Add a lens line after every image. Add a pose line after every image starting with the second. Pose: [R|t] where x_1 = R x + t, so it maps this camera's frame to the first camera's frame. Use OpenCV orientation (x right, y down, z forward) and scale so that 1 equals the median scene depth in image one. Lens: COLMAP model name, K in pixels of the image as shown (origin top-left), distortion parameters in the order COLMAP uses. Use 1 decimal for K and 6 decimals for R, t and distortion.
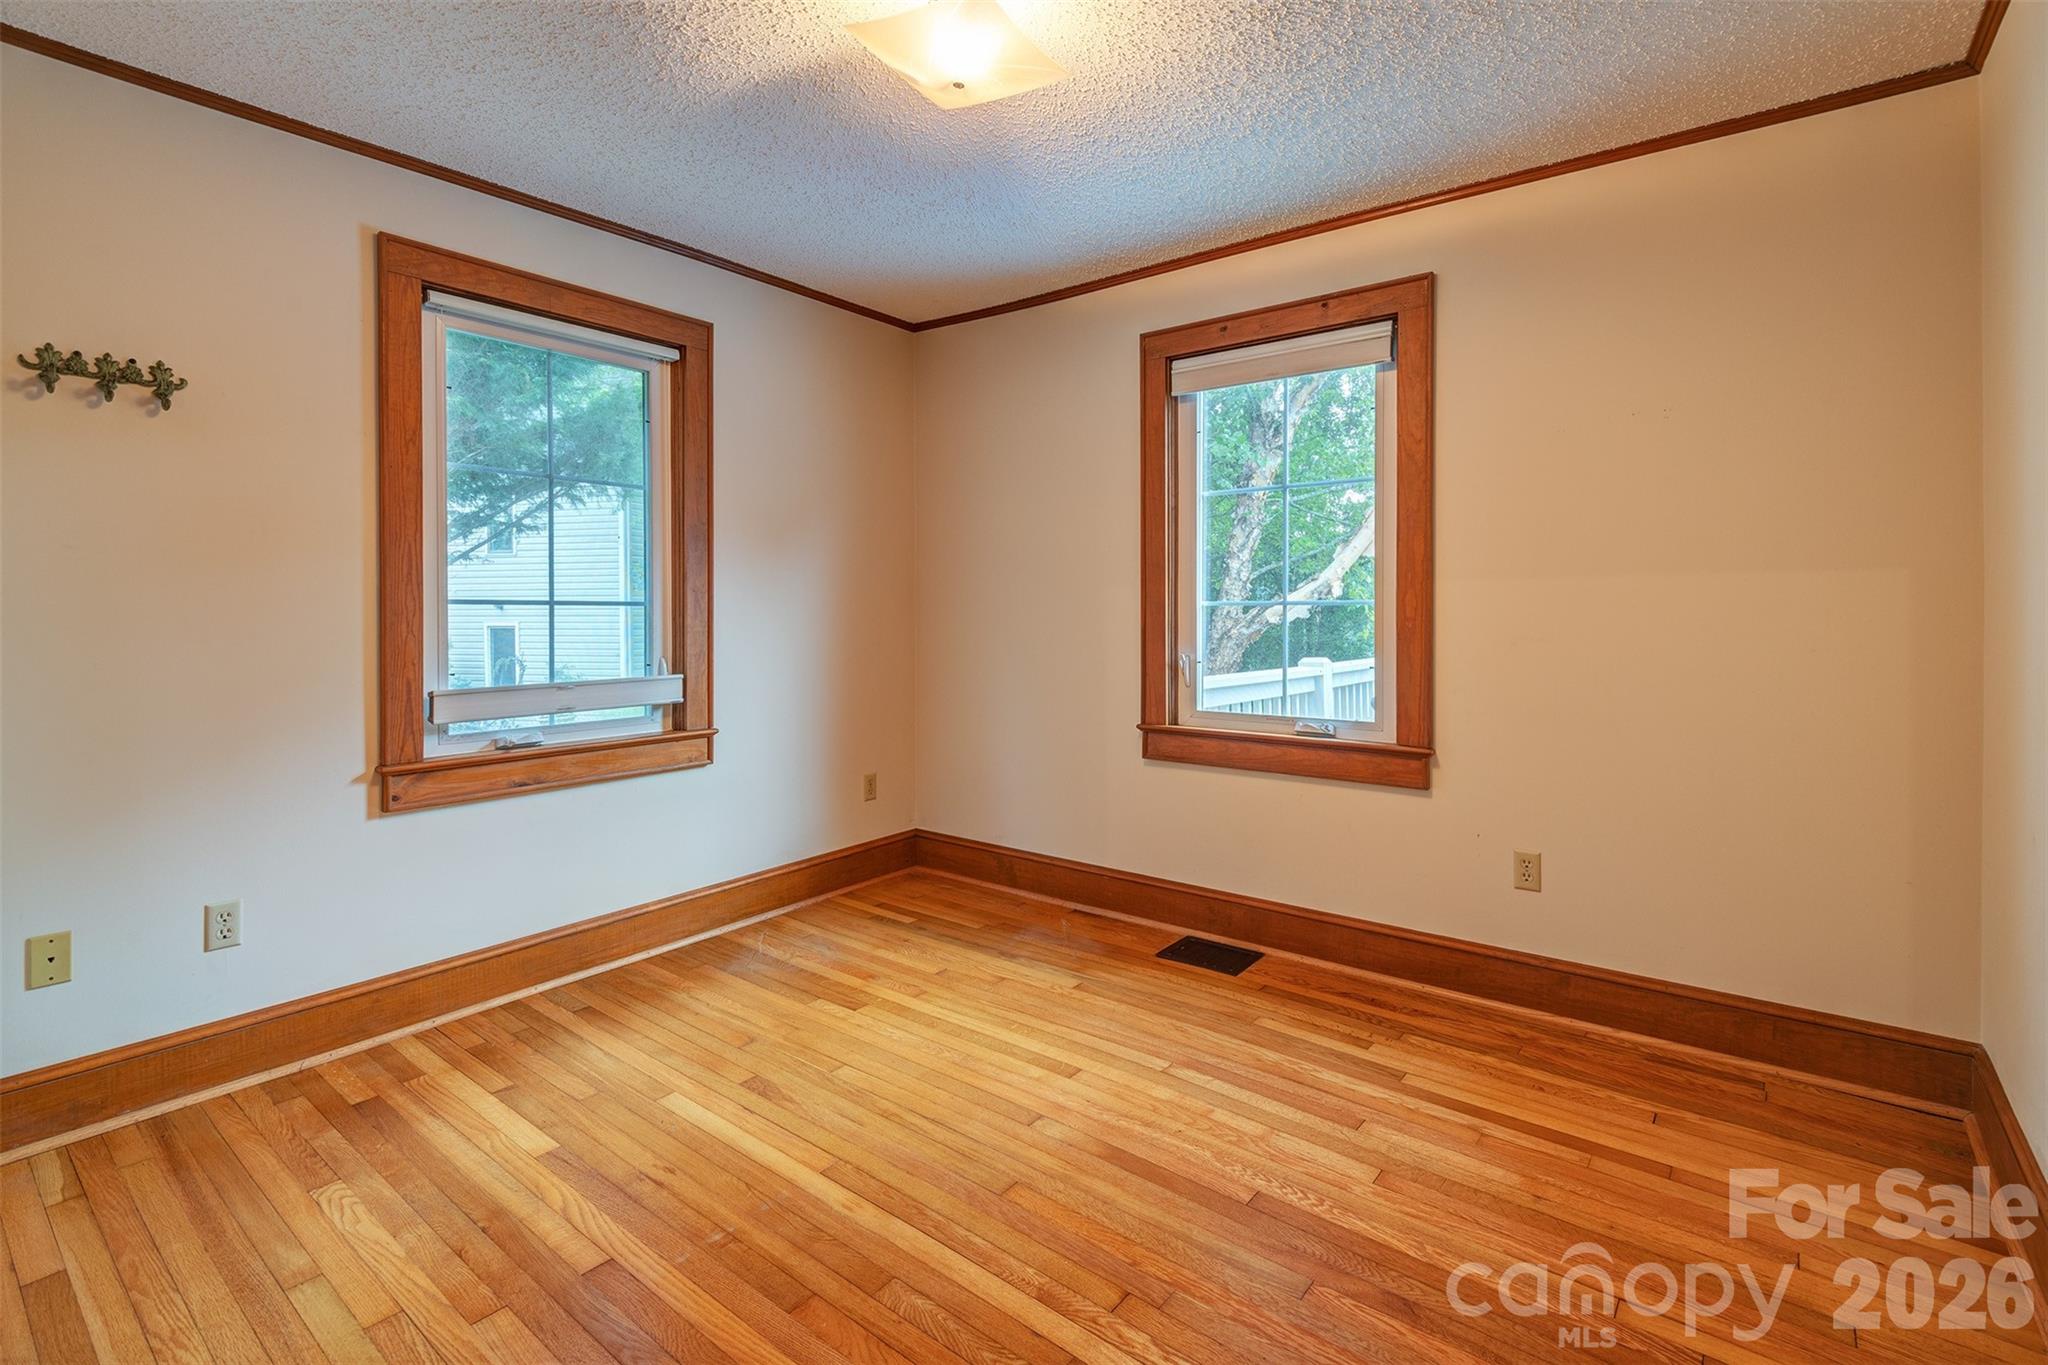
lens RADIAL K [[958.2, 0, 1027.9], [0, 958.2, 616.5], [0, 0, 1]] dist [0.022537, -0.000249]
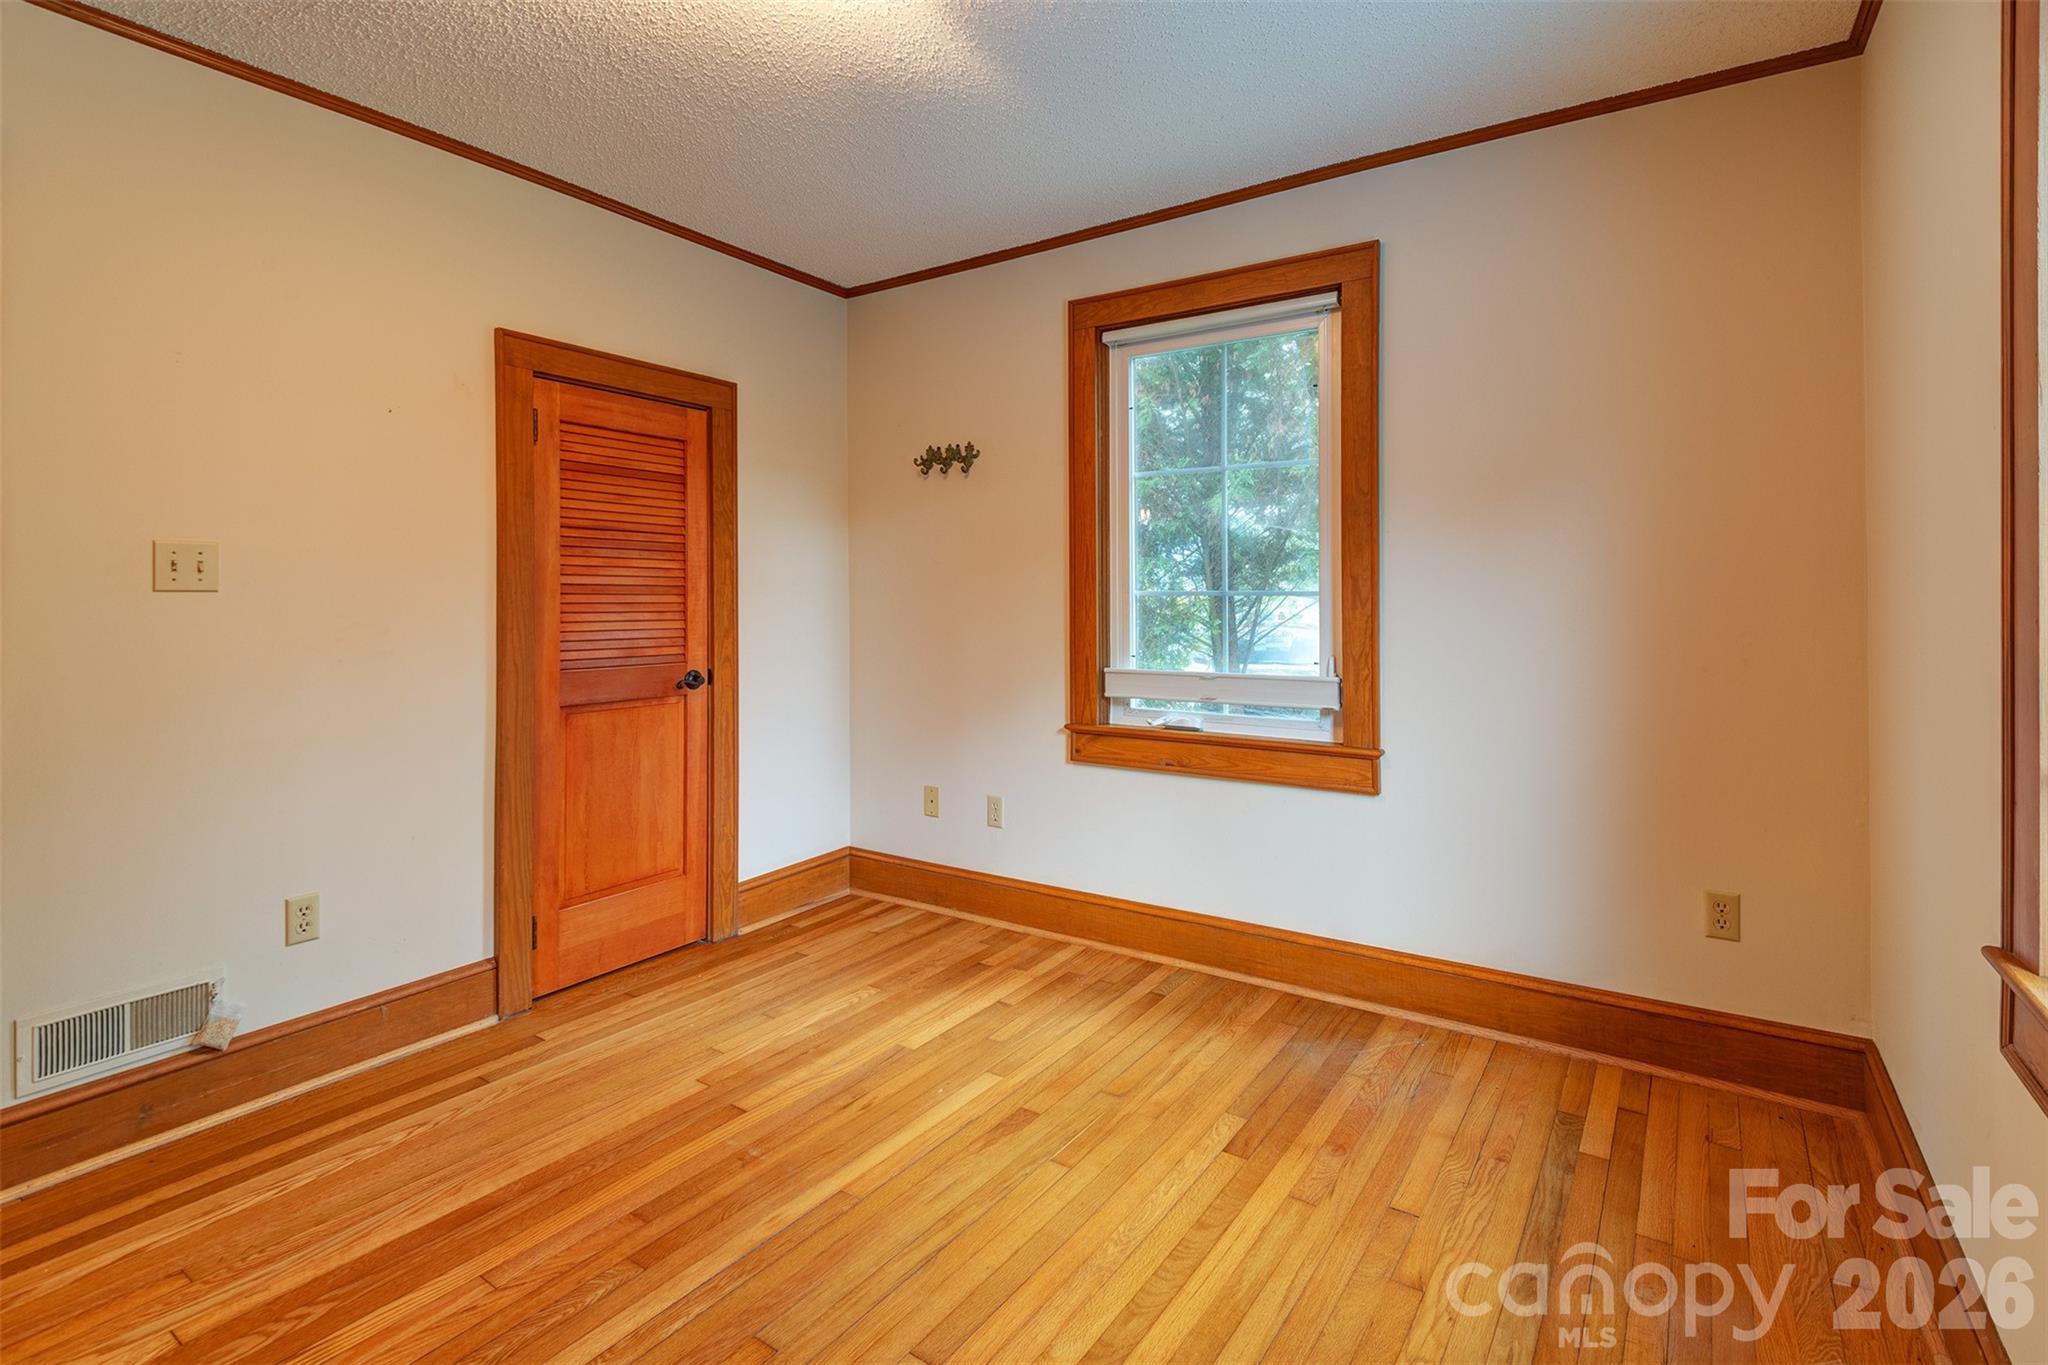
lens RADIAL K [[962.6, 0, 1026.8], [0, 962.6, 596.9], [0, 0, 1]] dist [0.023671, -0.000345]
pose [[0.071149, 0.005032, -0.997453, 0.582624], [-0.003569, 0.999982, 0.004790, -0.016829], [0.997459, 0.003219, 0.071166, 0.851380]]
